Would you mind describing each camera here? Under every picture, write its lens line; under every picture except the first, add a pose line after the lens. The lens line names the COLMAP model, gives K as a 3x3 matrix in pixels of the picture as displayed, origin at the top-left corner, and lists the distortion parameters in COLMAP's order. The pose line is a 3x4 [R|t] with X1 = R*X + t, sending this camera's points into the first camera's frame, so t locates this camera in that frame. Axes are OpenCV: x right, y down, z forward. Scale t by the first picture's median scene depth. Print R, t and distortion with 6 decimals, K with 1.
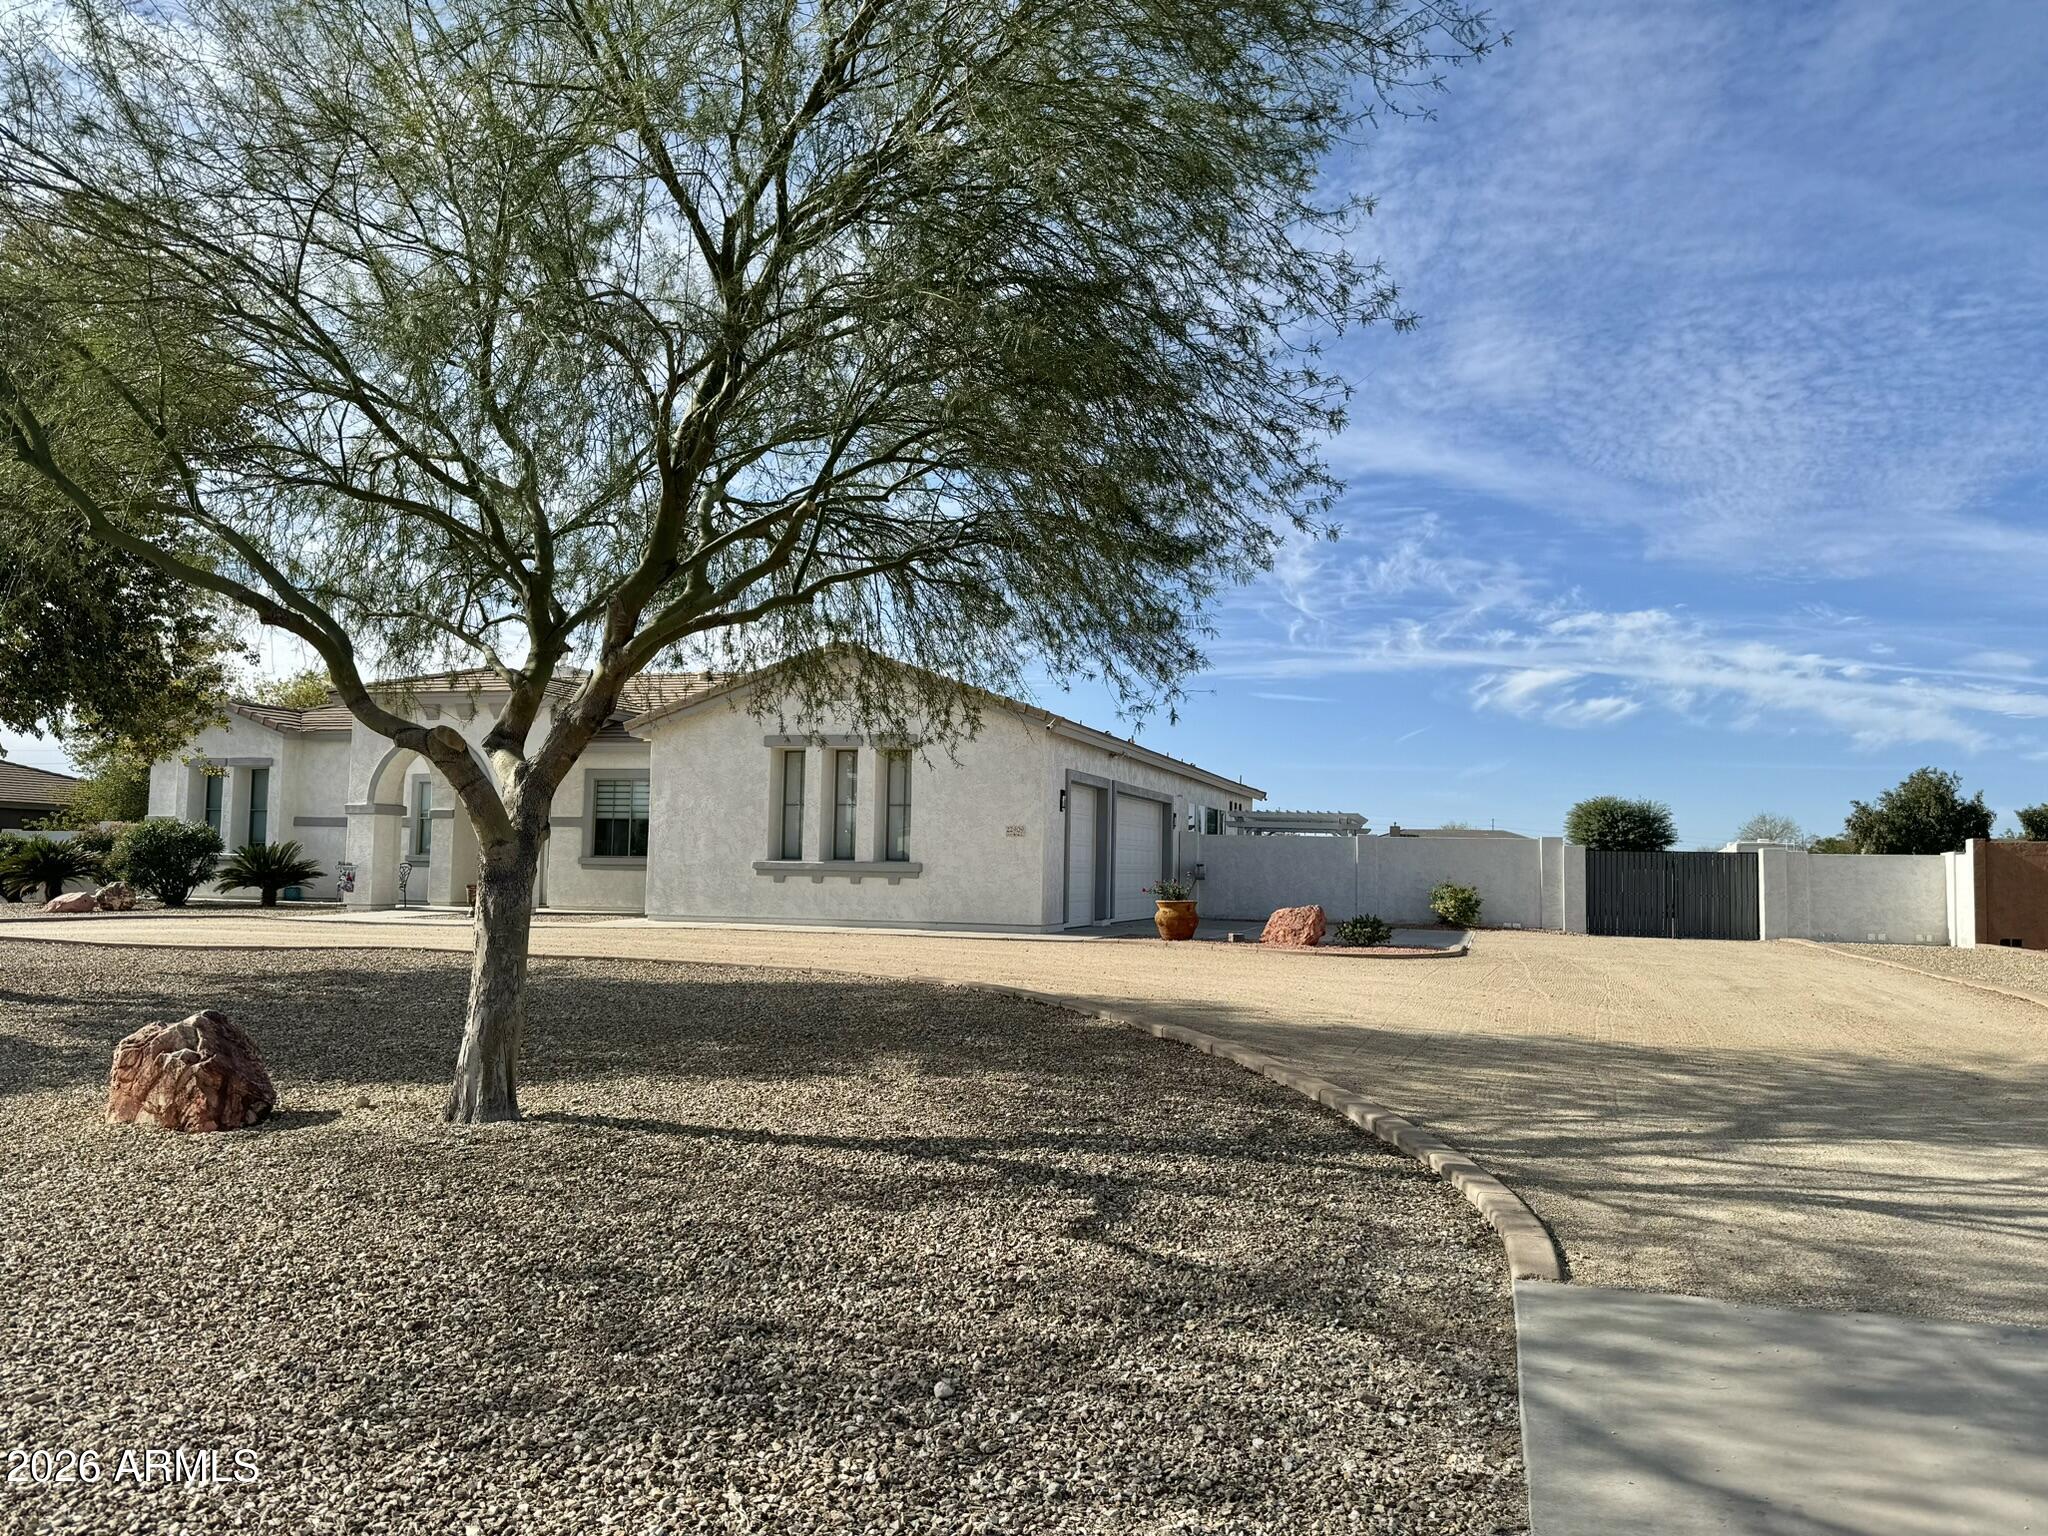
lens RADIAL K [[1531.6, 0, 1010.5], [0, 1531.6, 807.2], [0, 0, 1]] dist [-0.001391, -0.007593]
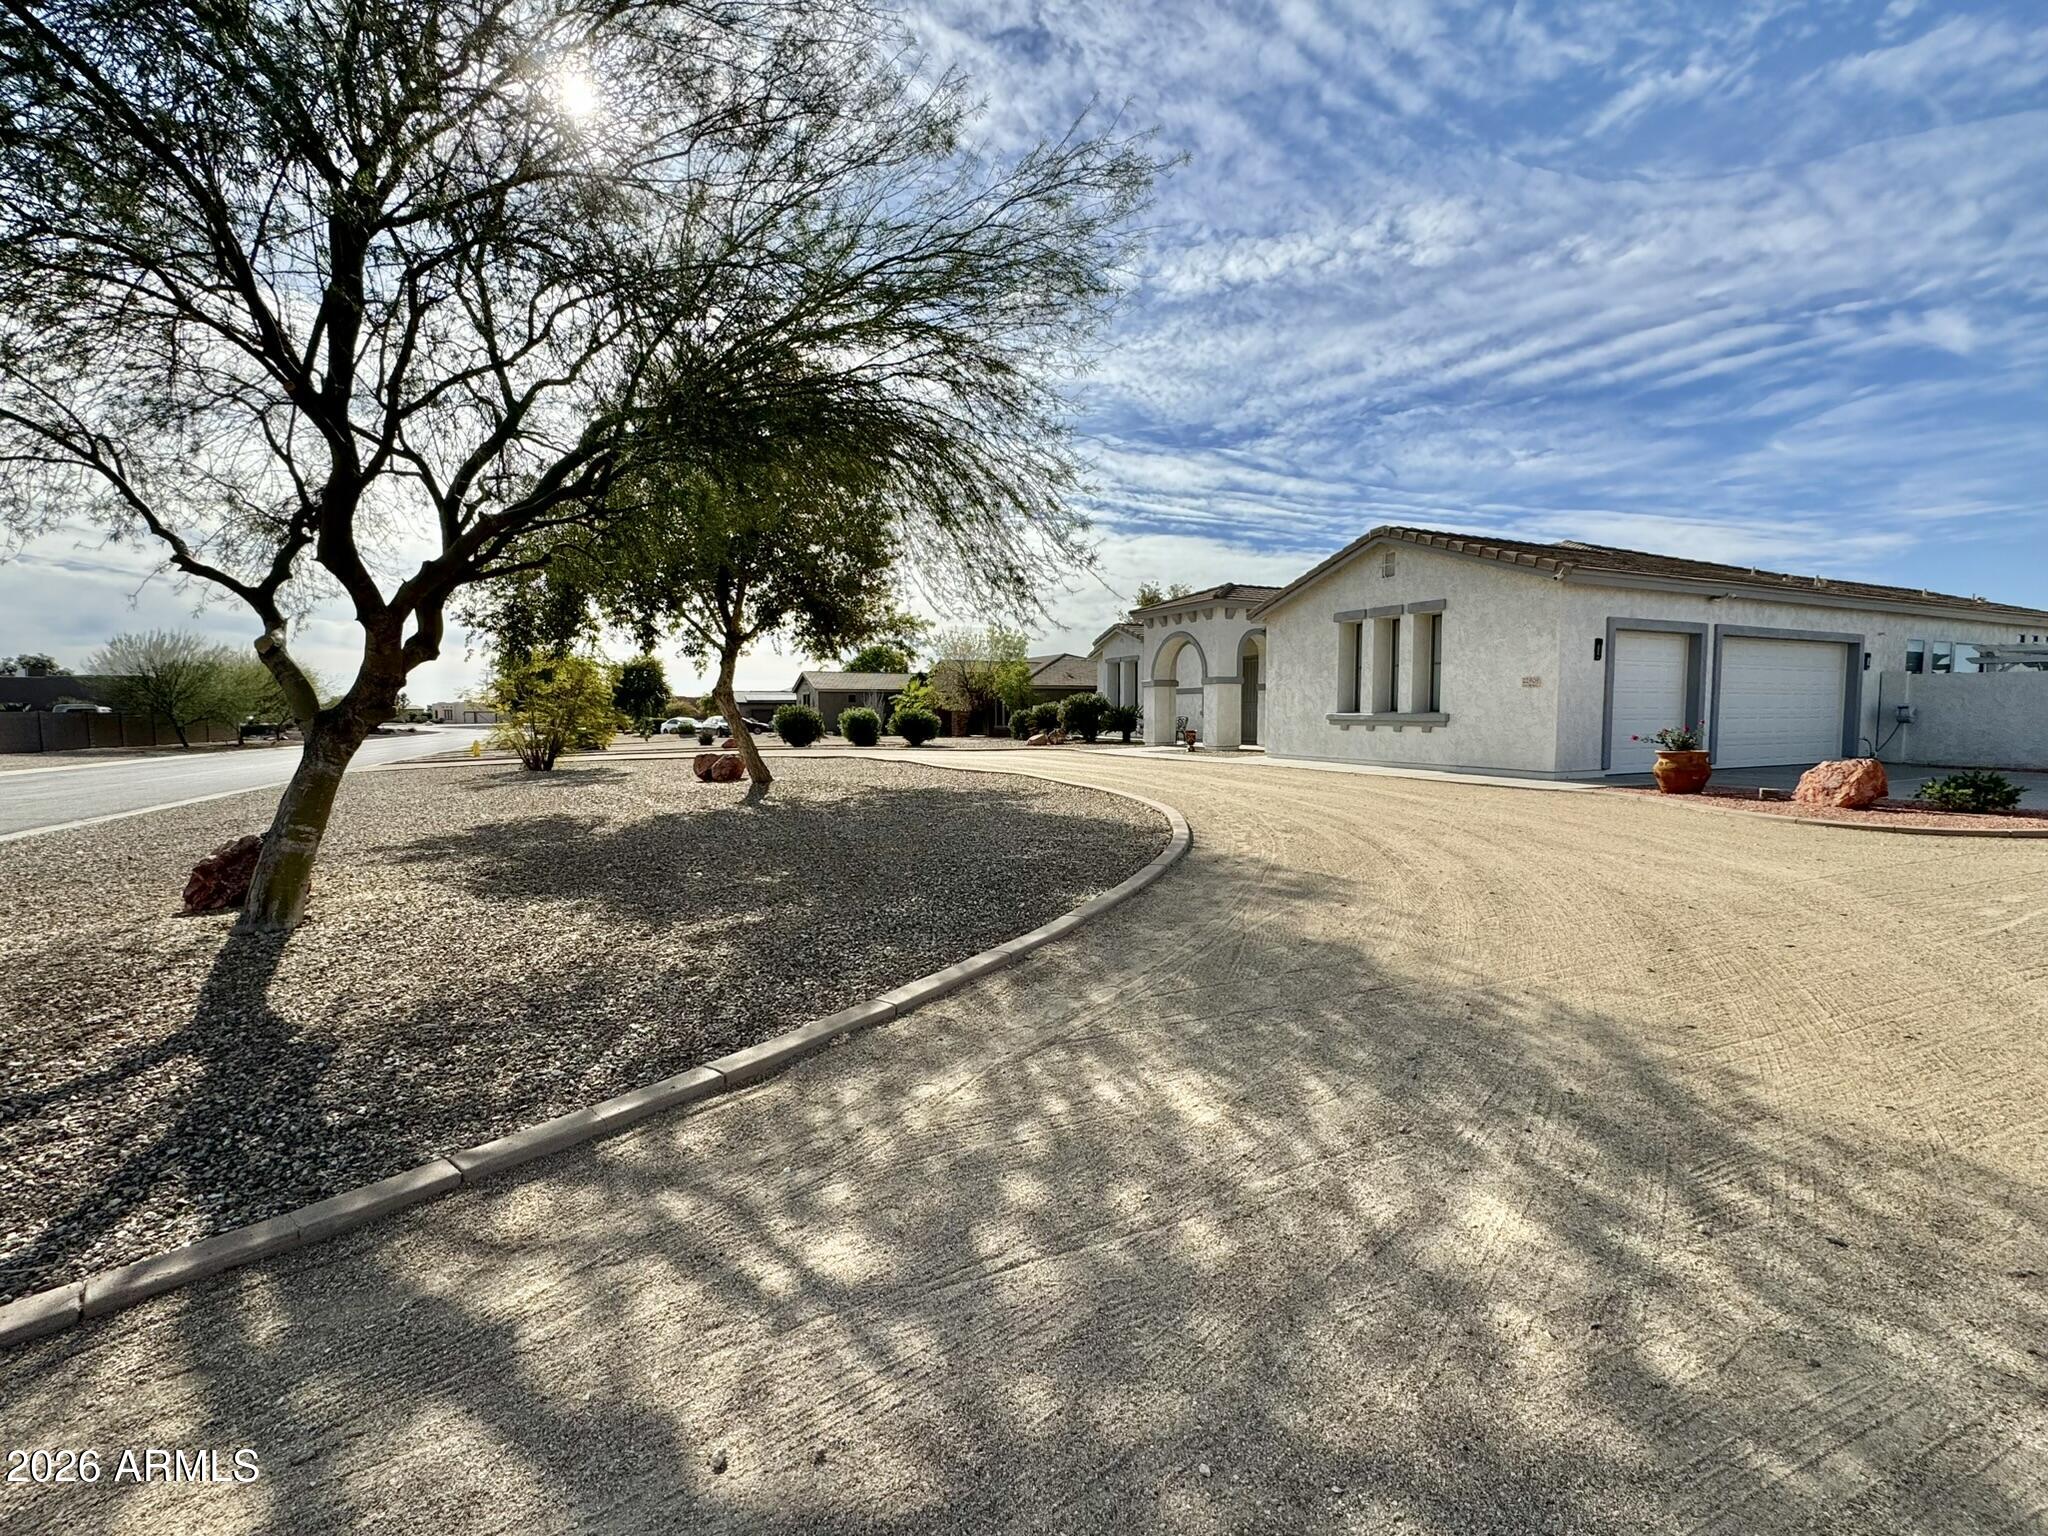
lens RADIAL K [[857.4, 0, 1056.8], [0, 857.4, 749.8], [0, 0, 1]] dist [-0.000954, -0.000699]
pose [[0.684347, 0.015359, -0.728995, 0.206692], [0.043858, 0.997101, 0.062179, 0.010587], [0.727837, -0.074524, 0.681689, 0.339760]]
